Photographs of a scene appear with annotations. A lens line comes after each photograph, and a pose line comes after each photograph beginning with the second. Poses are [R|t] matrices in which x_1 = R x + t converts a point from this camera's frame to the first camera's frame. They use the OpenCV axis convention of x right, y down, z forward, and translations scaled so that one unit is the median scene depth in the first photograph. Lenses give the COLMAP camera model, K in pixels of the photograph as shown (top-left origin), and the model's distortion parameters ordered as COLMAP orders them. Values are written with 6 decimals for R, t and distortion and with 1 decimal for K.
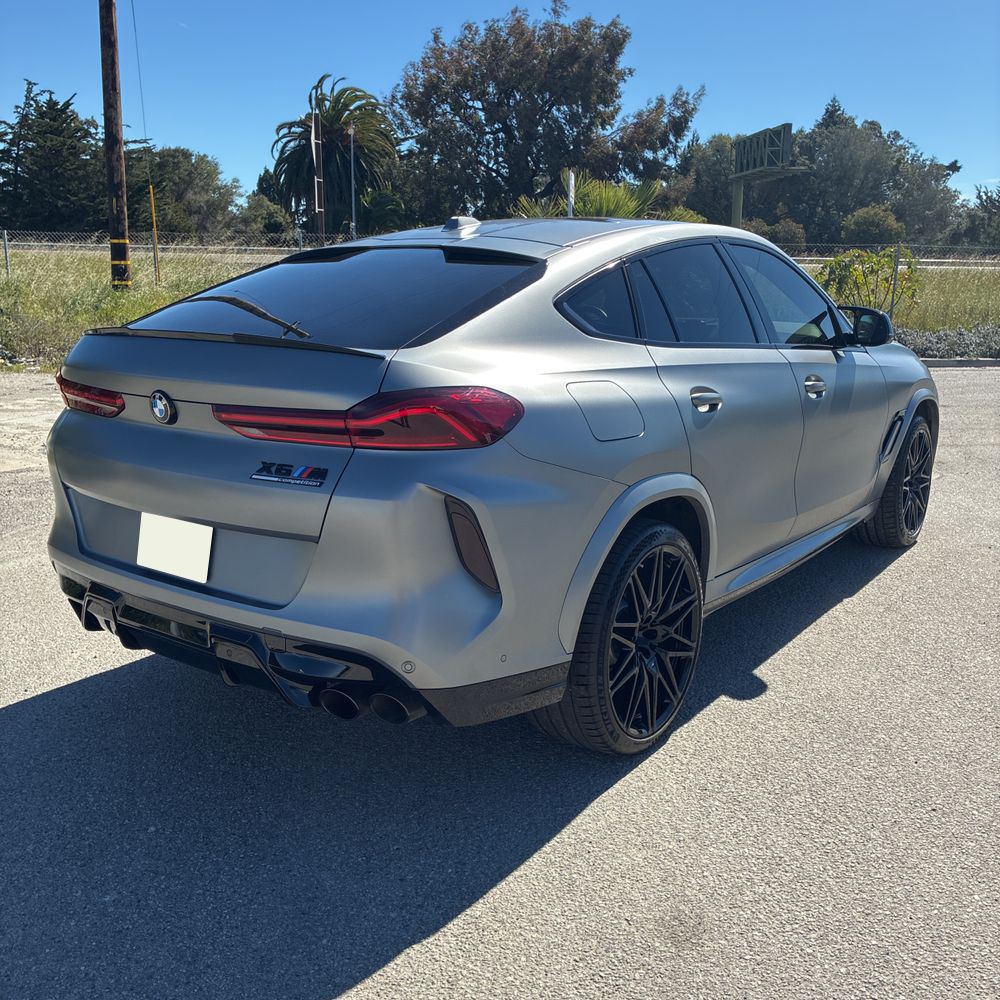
lens RADIAL K [[1061.4, 0, 503.0], [0, 1061.4, 488.8], [0, 0, 1]] dist [0.029502, -0.004983]
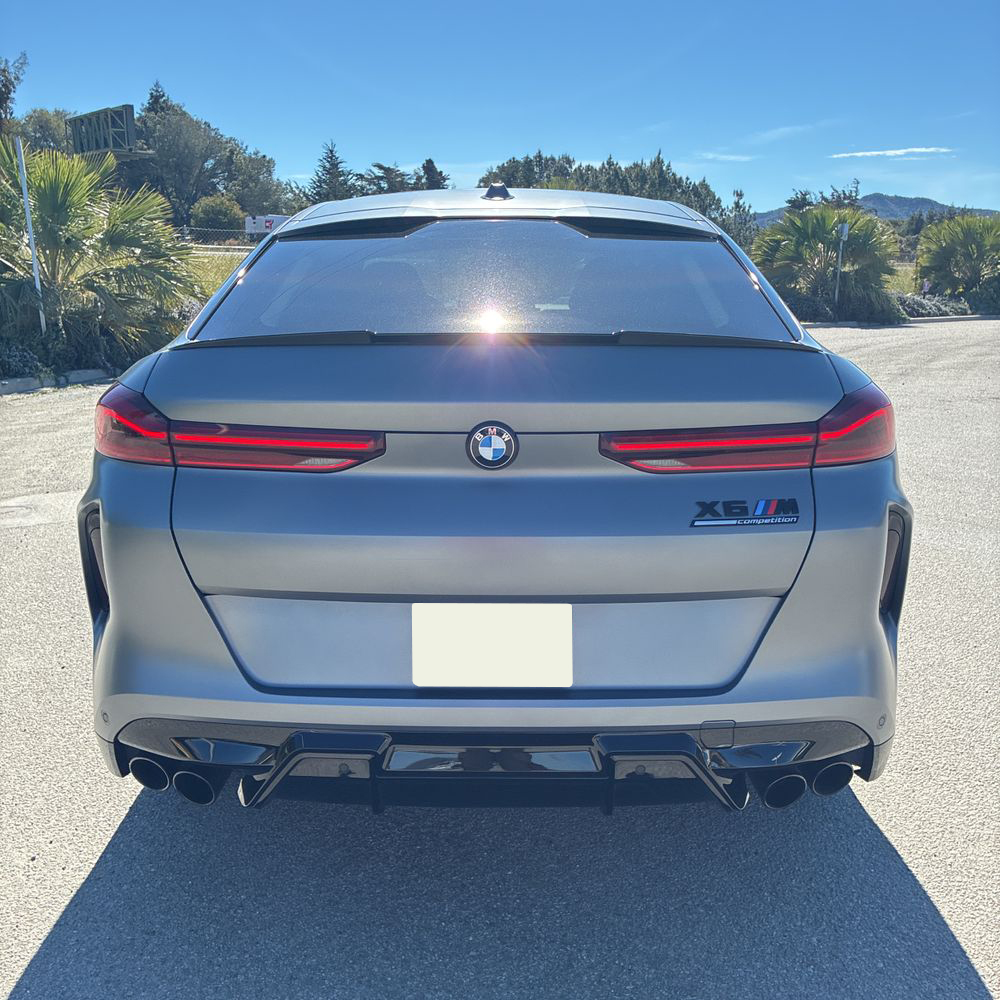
lens RADIAL K [[1054.0, 0, 488.3], [0, 1054.0, 486.5], [0, 0, 1]] dist [0.010180, 0.005733]
pose [[0.787213, -0.129433, 0.602945, -0.715422], [0.123784, 0.990992, 0.051120, -0.083972], [-0.604130, 0.034393, 0.796143, 0.460549]]
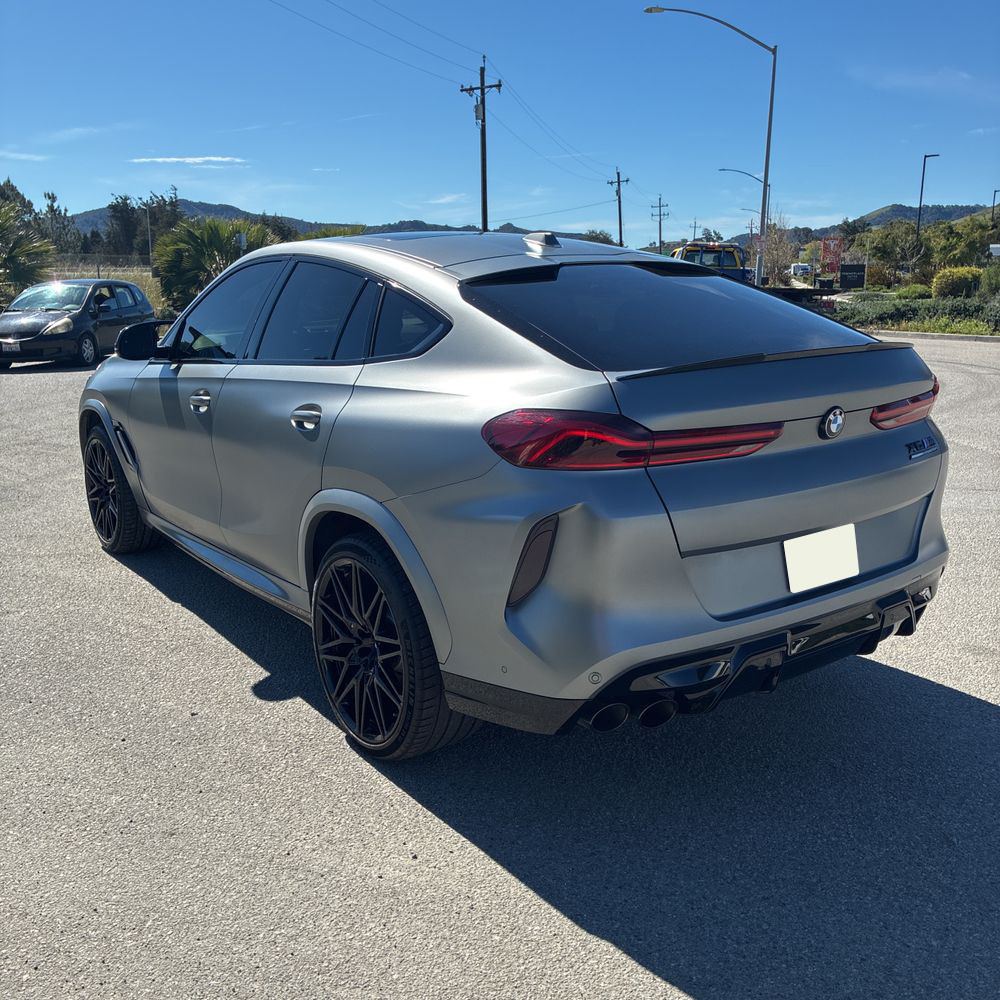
lens RADIAL K [[1061.4, 0, 503.0], [0, 1061.4, 488.8], [0, 0, 1]] dist [0.029502, -0.004983]
pose [[0.244013, -0.210177, 0.946722, -1.357228], [0.210458, 0.964443, 0.159867, -0.241854], [-0.946660, 0.160236, 0.279570, 1.005711]]
